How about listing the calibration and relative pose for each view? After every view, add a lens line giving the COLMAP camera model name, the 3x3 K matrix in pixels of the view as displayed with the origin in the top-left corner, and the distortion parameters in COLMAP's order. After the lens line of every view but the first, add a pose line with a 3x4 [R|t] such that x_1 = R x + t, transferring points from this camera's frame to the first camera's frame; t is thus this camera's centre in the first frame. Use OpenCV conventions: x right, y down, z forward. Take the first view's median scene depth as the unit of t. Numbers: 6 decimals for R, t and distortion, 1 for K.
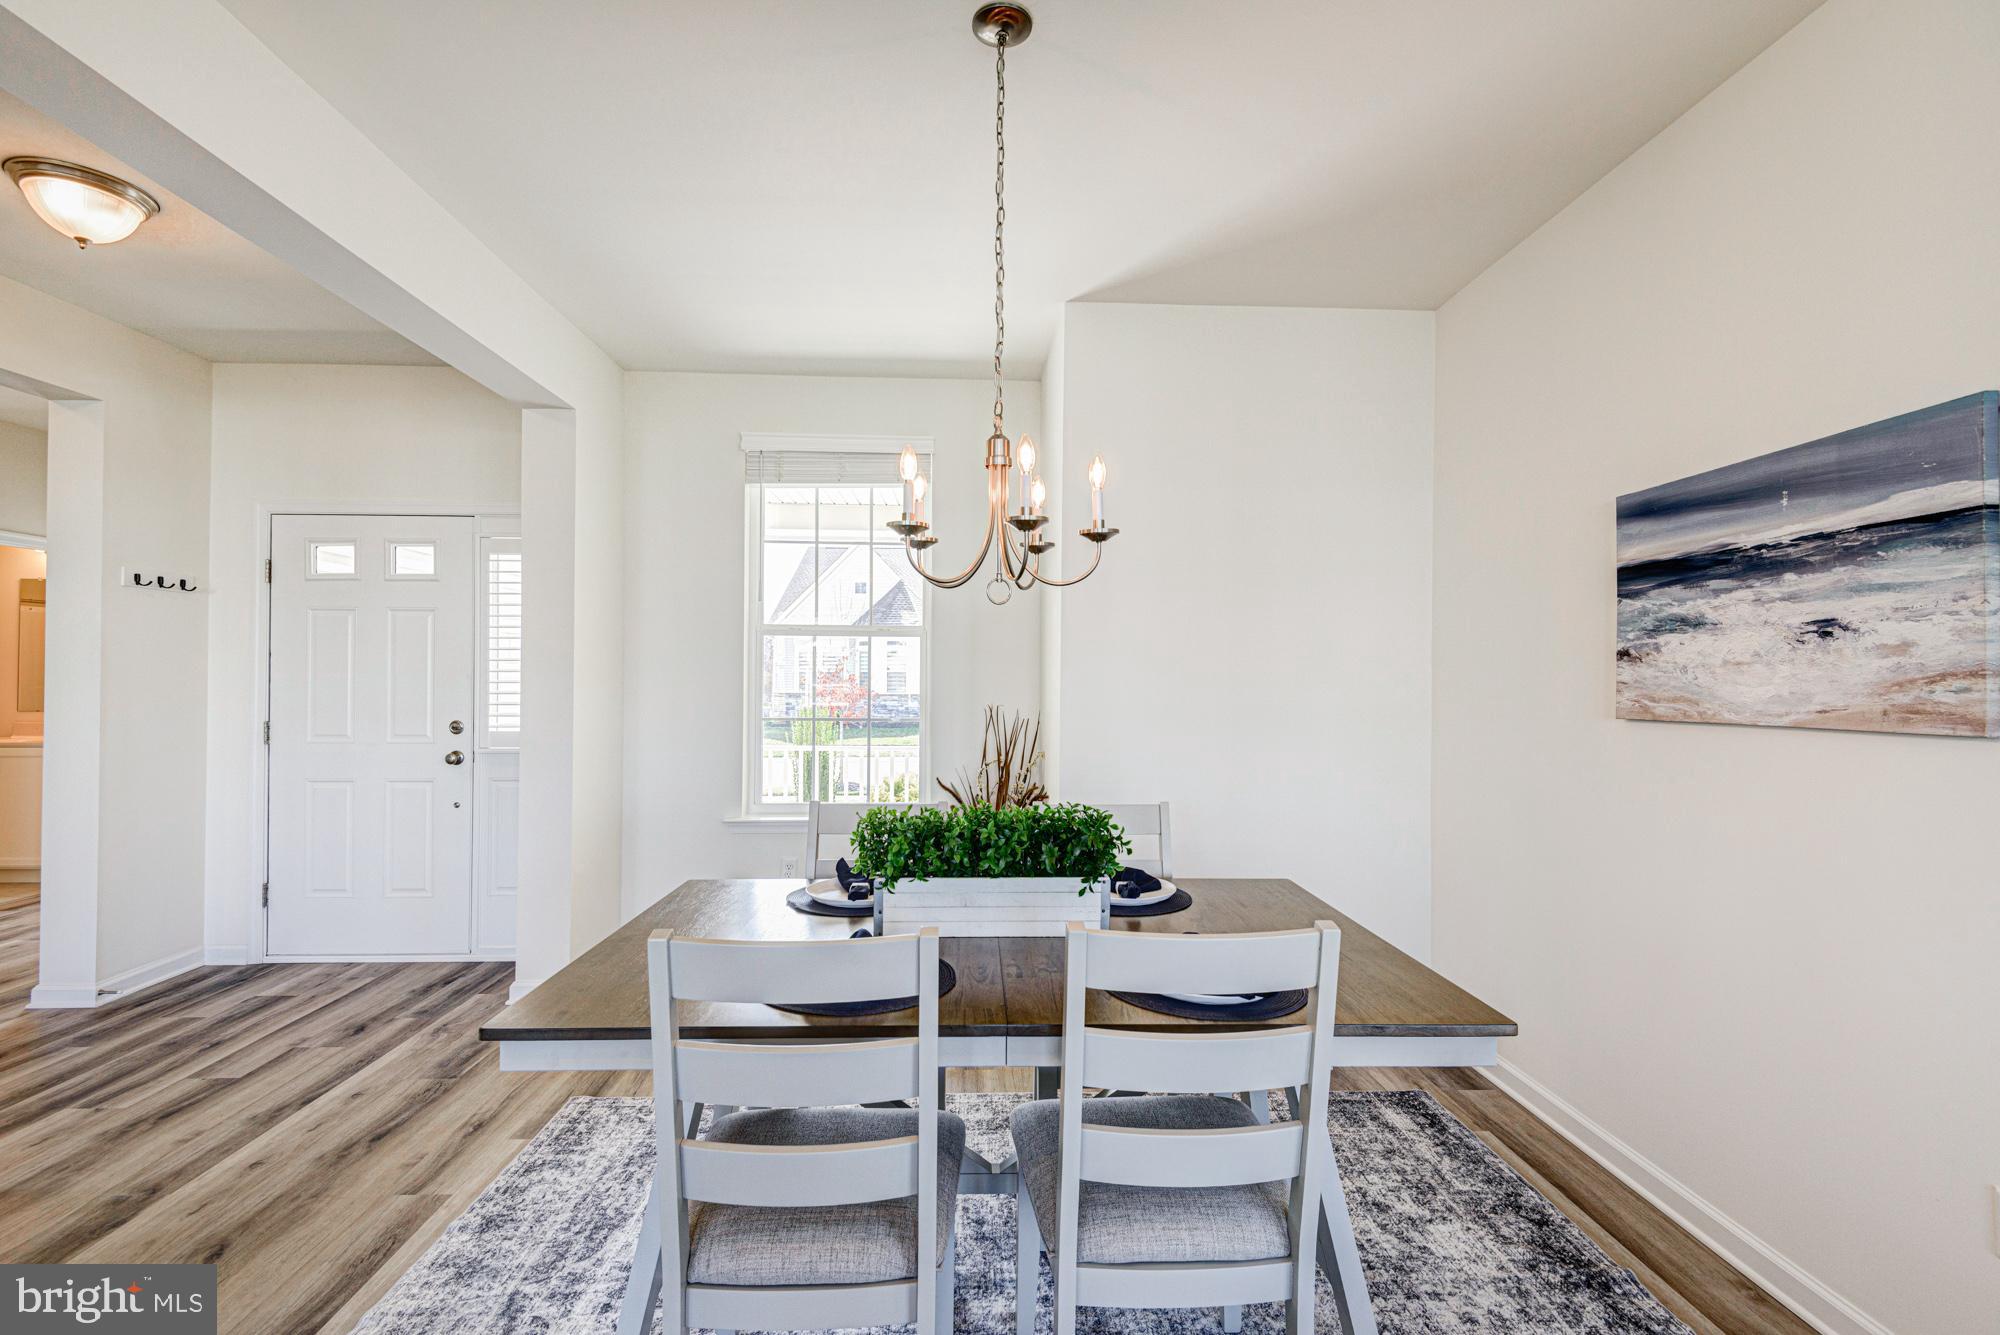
lens RADIAL K [[904.5, 0, 995.1], [0, 904.5, 666.7], [0, 0, 1]] dist [0.023703, -0.013978]
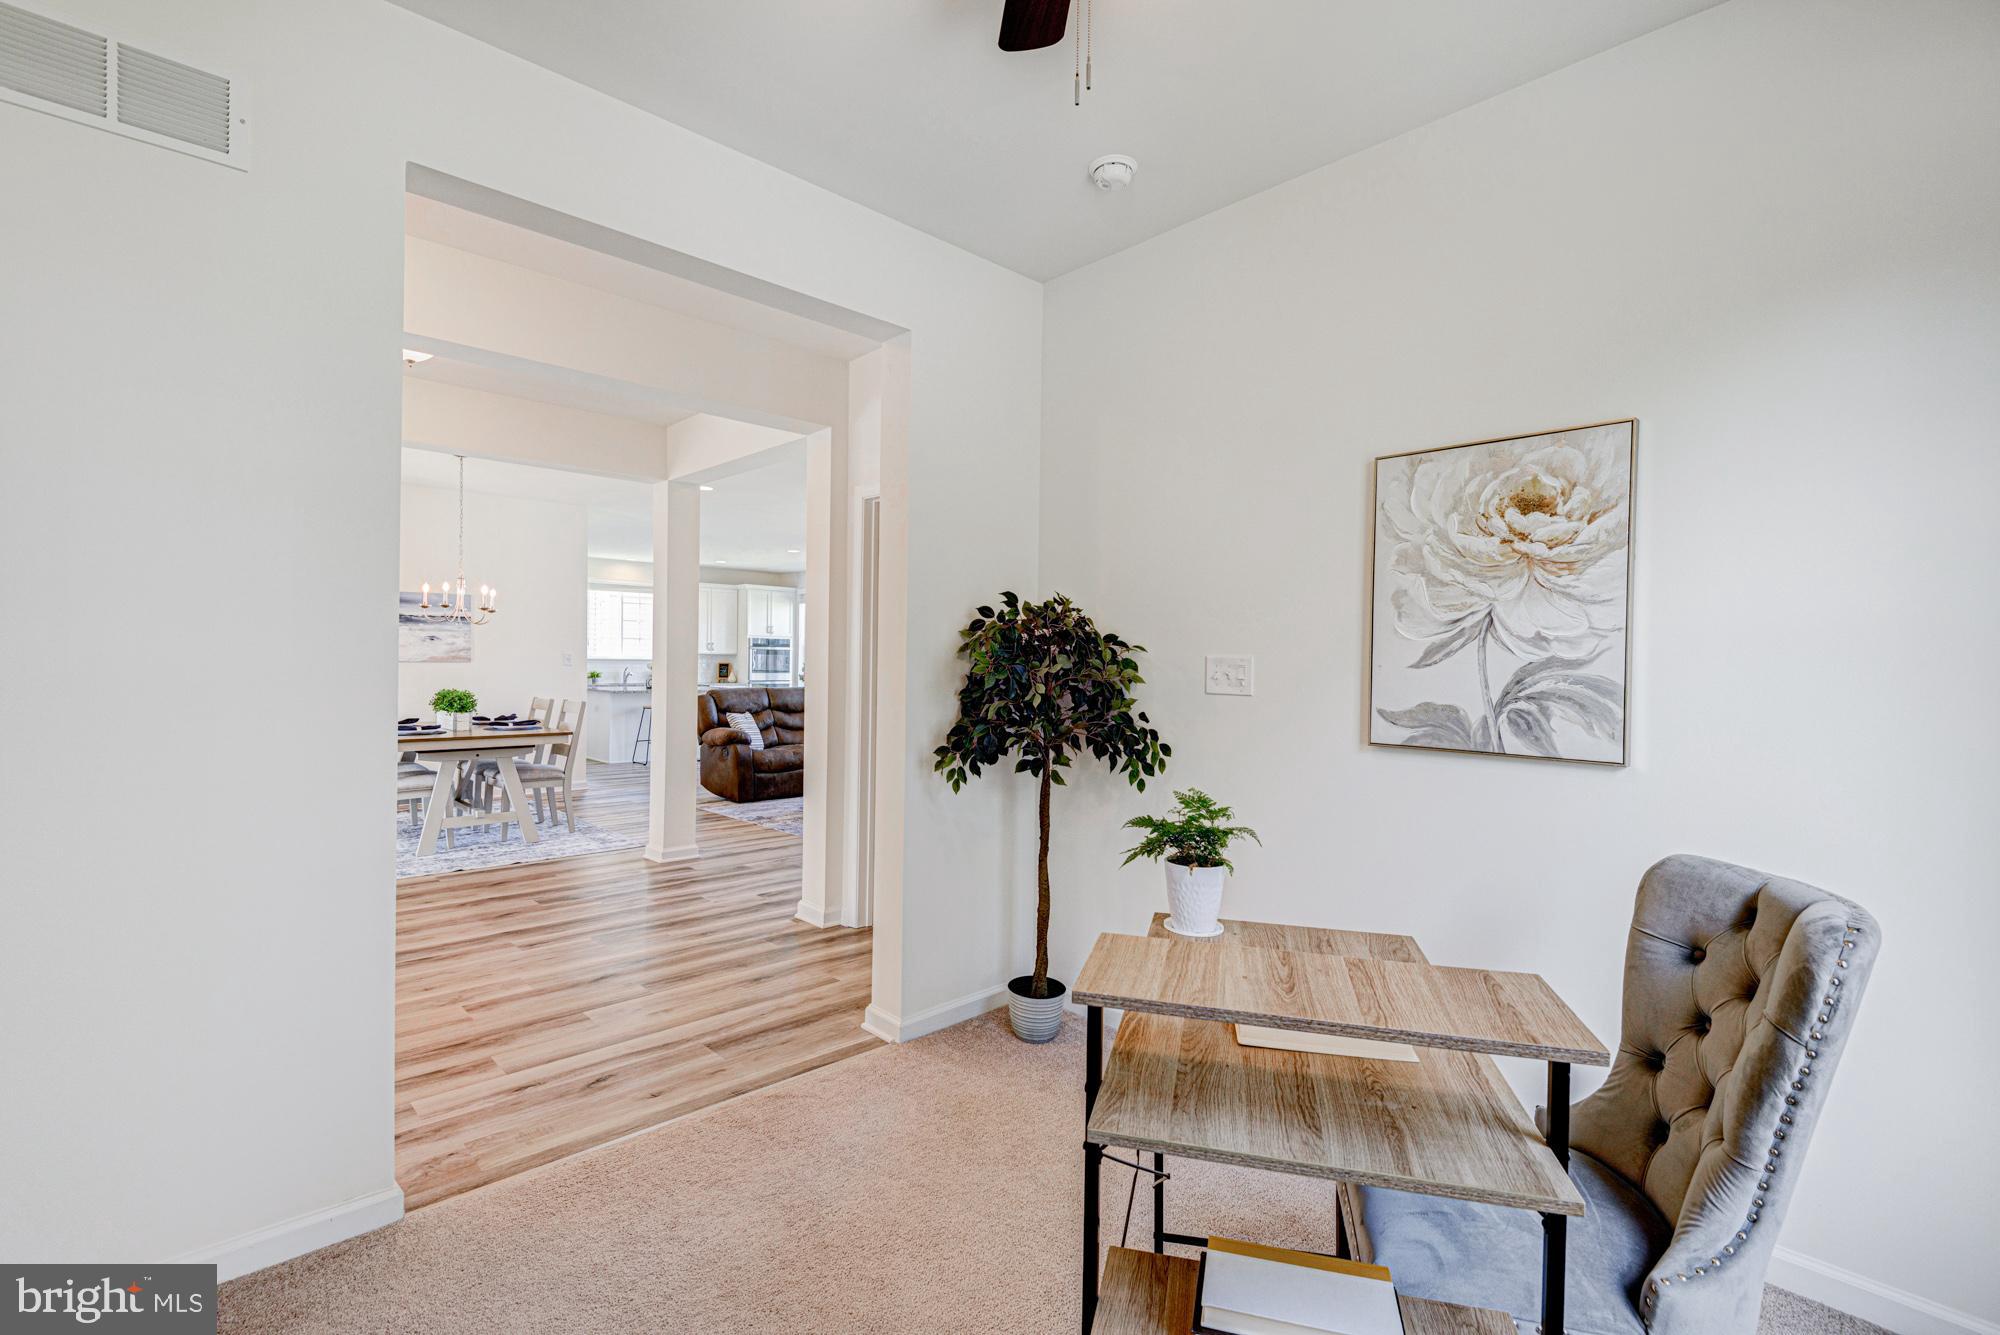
lens RADIAL K [[904.5, 0, 1007.0], [0, 904.5, 667.5], [0, 0, 1]] dist [0.023703, -0.013978]
pose [[-0.664866, -0.019649, 0.746704, -3.093463], [-0.026616, 0.999642, 0.002605, 0.009220], [-0.746488, -0.018142, -0.665151, 1.392084]]
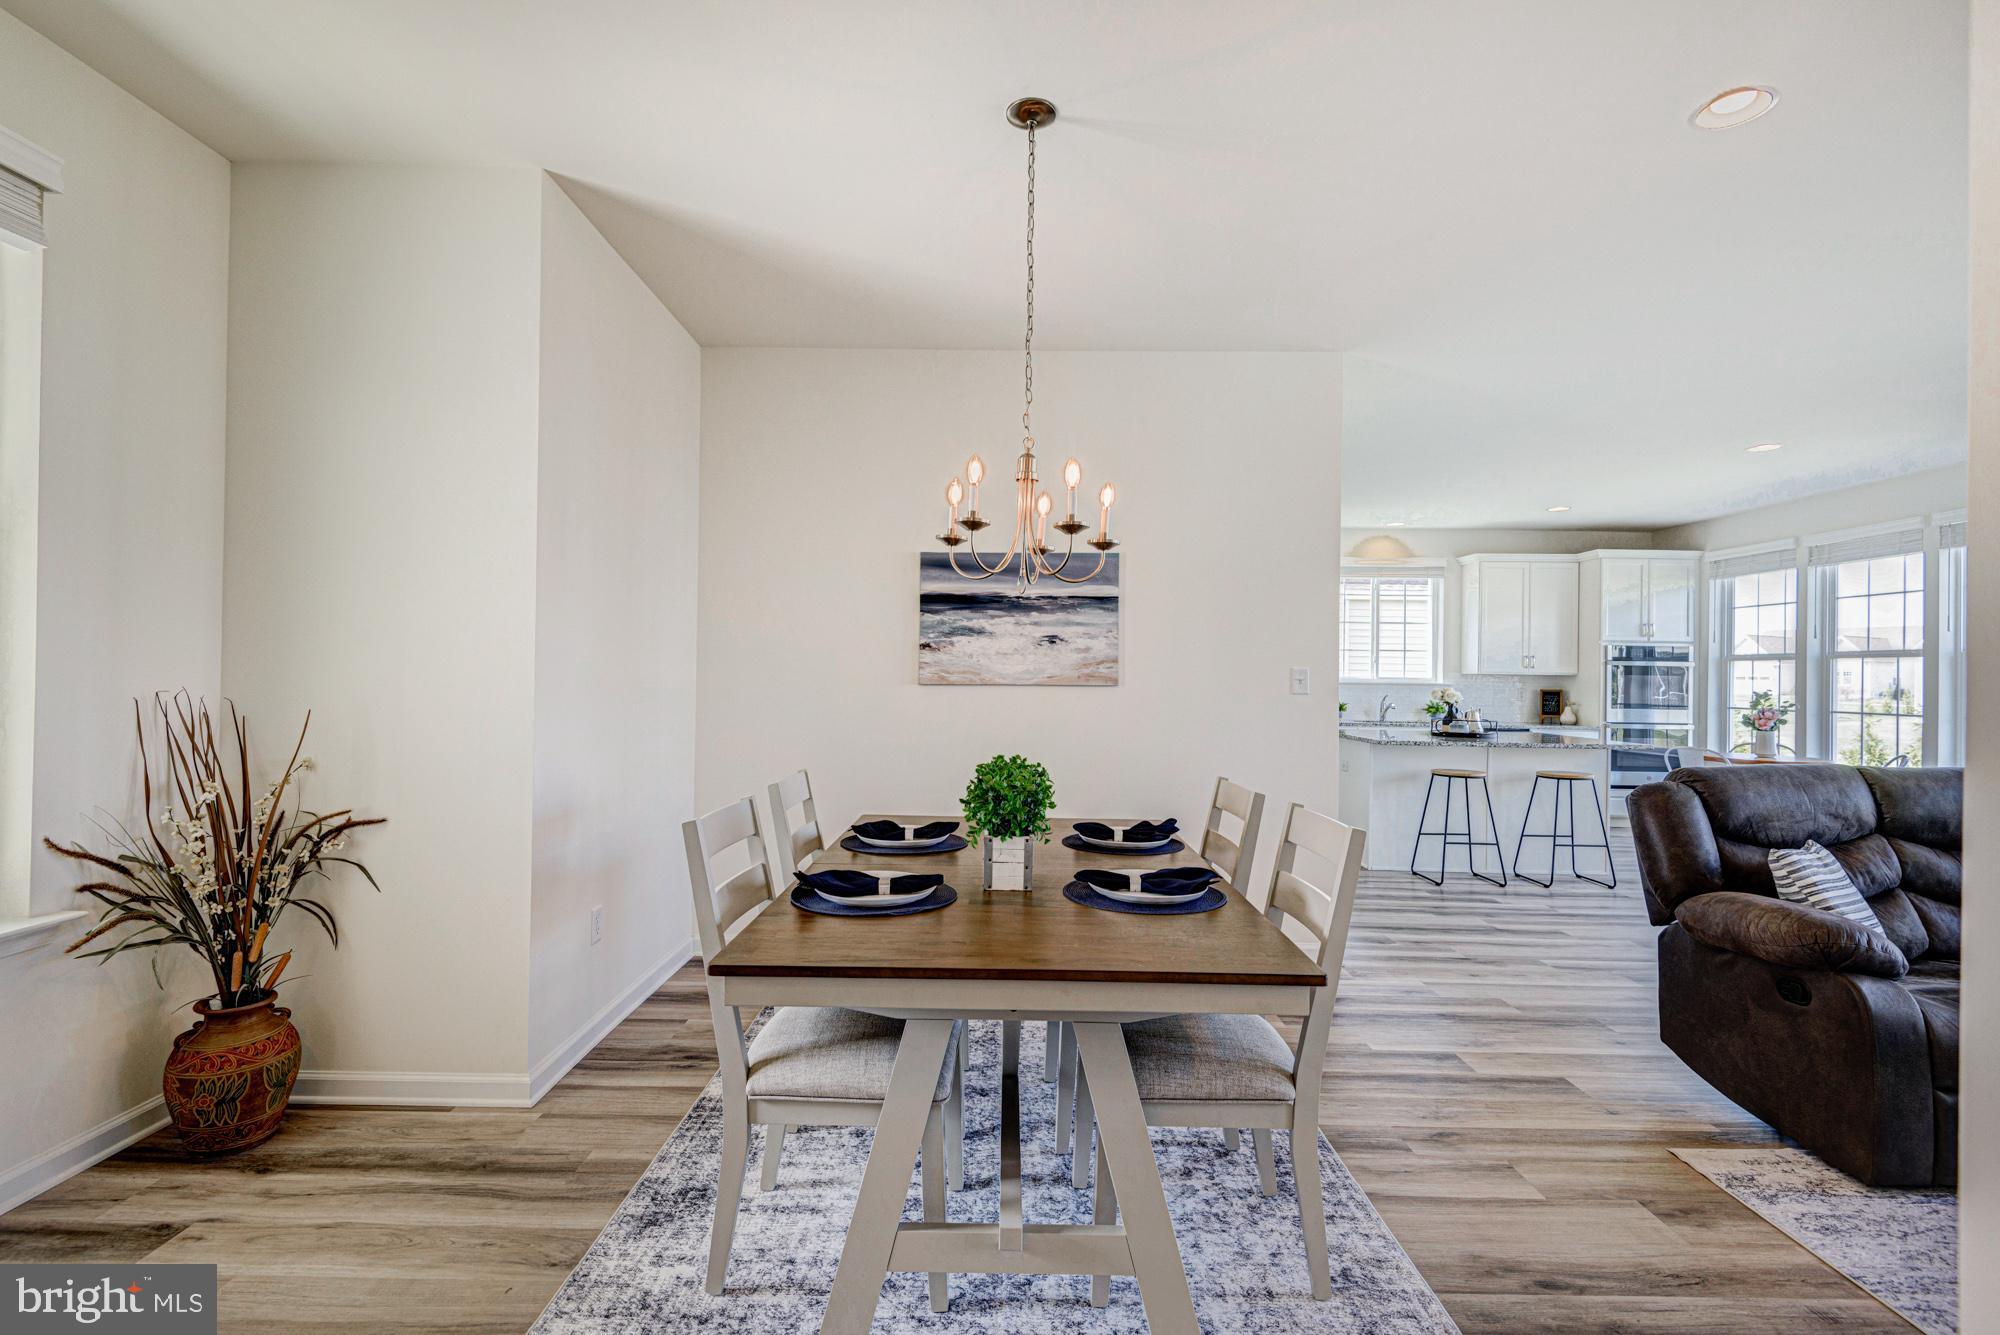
lens RADIAL K [[904.5, 0, 998.5], [0, 904.5, 665.4], [0, 0, 1]] dist [0.023703, -0.013978]
pose [[0.041026, 0.005257, 0.999144, -0.974403], [-0.027806, 0.999605, -0.004117, 0.025228], [-0.998771, -0.027613, 0.041156, 0.793378]]
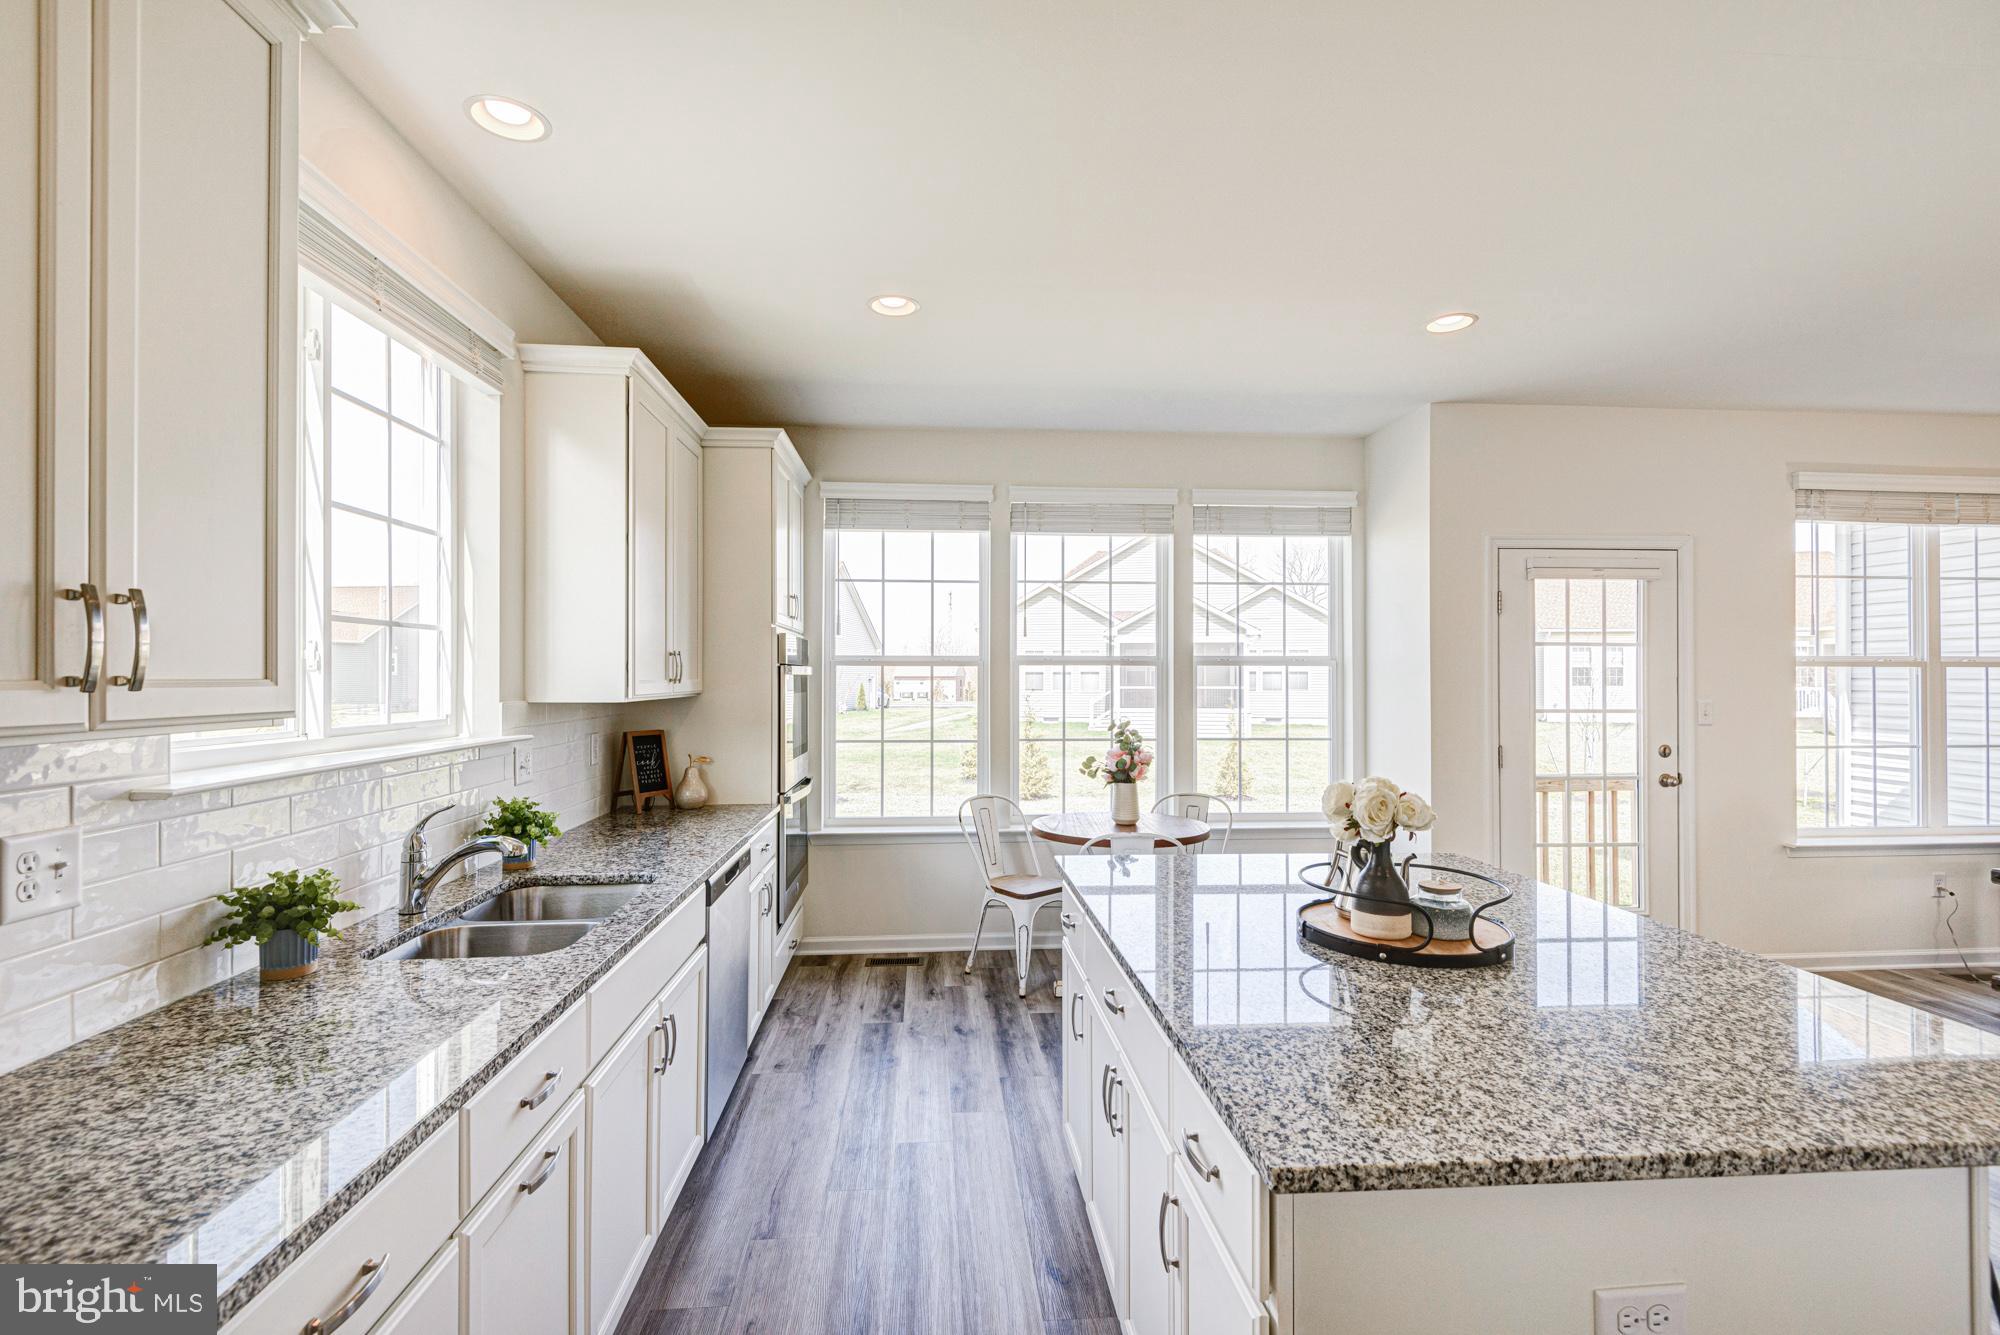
lens RADIAL K [[904.5, 0, 998.6], [0, 904.5, 673.2], [0, 0, 1]] dist [0.023703, -0.013978]
pose [[-0.999236, -0.007358, -0.038384, 2.119148], [-0.006798, 0.999869, -0.014699, -0.032964], [0.038487, -0.014427, -0.999155, 0.313105]]
